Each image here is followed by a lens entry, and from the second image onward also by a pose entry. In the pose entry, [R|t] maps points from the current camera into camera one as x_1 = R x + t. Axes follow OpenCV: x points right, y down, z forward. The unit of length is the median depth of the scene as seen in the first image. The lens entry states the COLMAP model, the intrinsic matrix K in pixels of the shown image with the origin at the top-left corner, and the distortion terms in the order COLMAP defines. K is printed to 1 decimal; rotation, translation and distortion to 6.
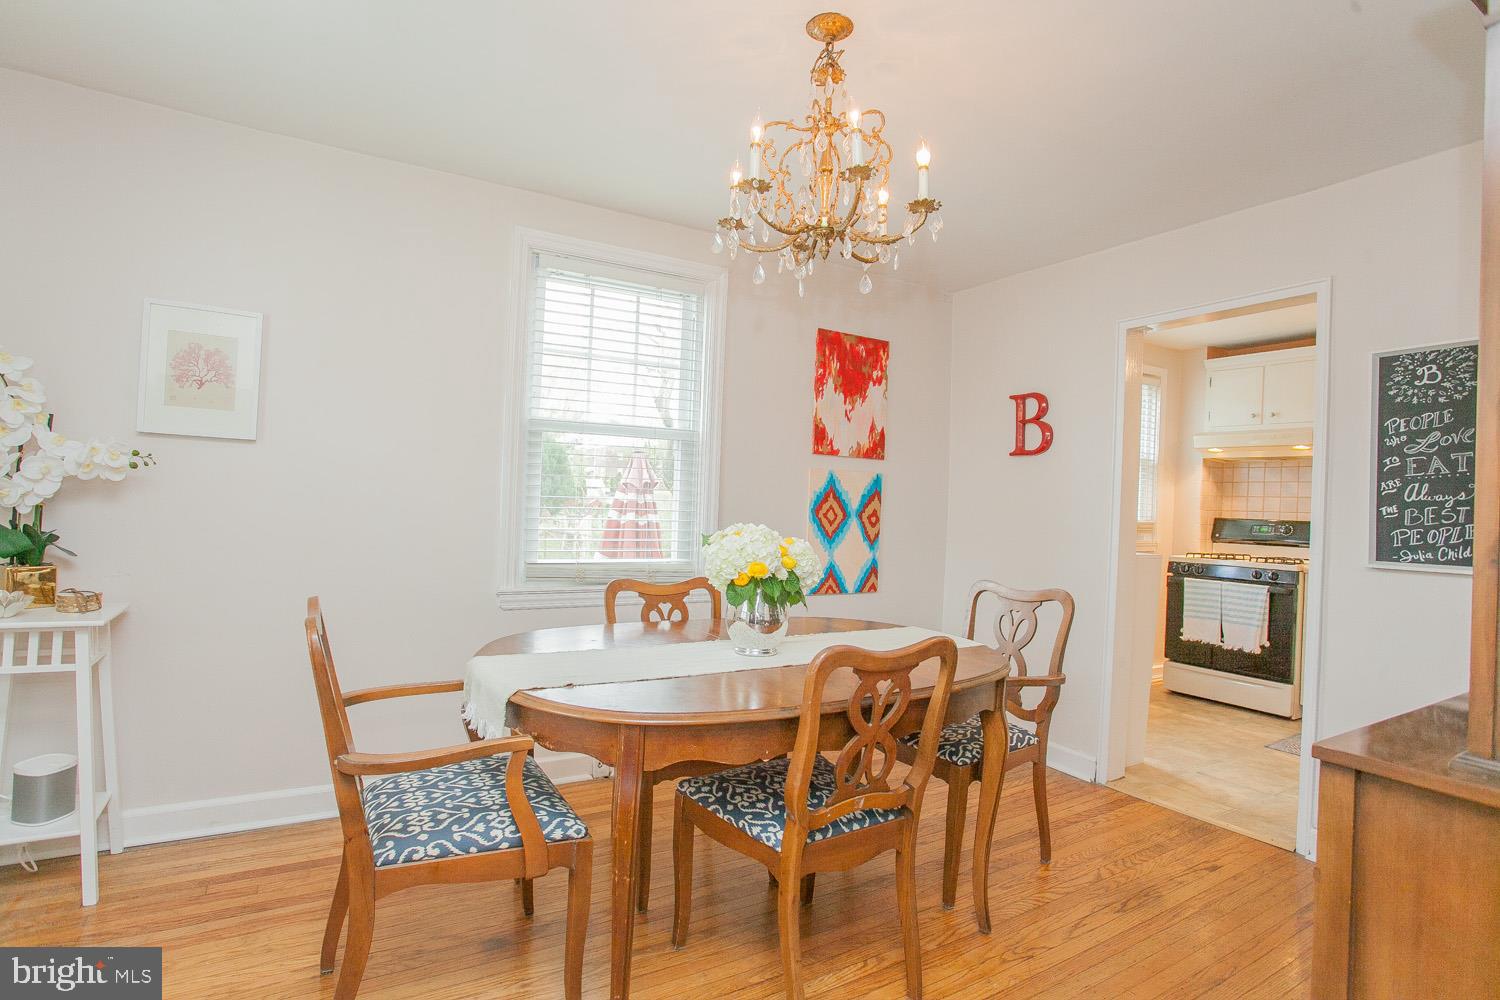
lens RADIAL K [[805.5, 0, 751.6], [0, 805.5, 494.6], [0, 0, 1]] dist [-0.004906, 0.001546]
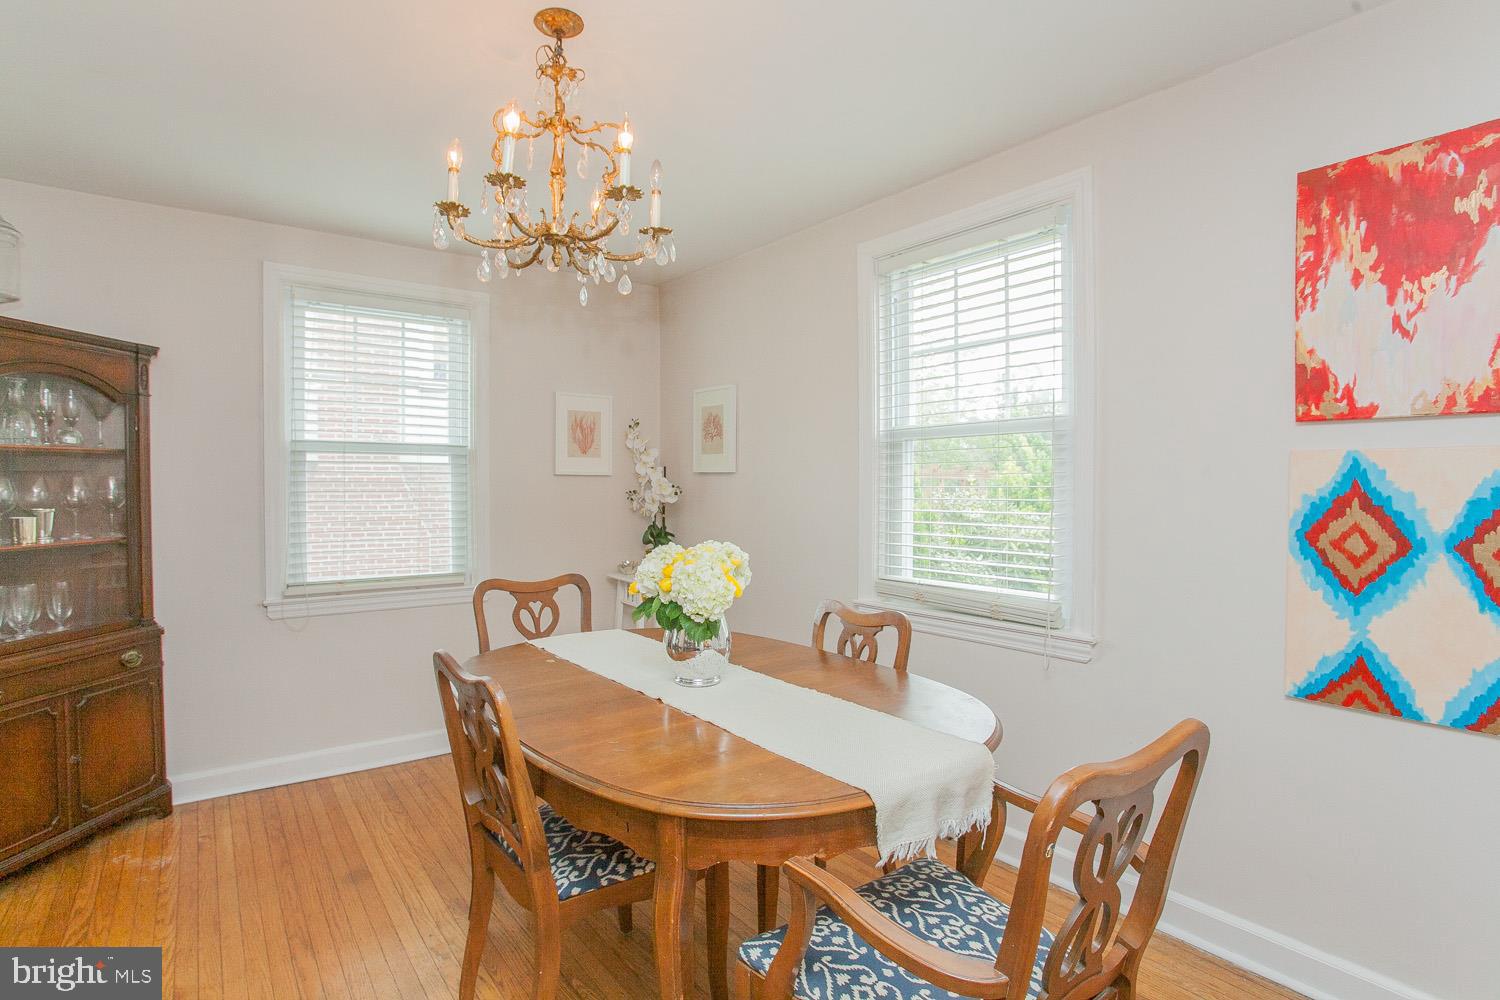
lens RADIAL K [[805.5, 0, 738.8], [0, 805.5, 502.4], [0, 0, 1]] dist [-0.004906, 0.001546]
pose [[0.076562, -0.015606, -0.996943, 0.547300], [0.005942, 0.999867, -0.015196, 0.005567], [0.997047, -0.004760, 0.076644, 0.597775]]
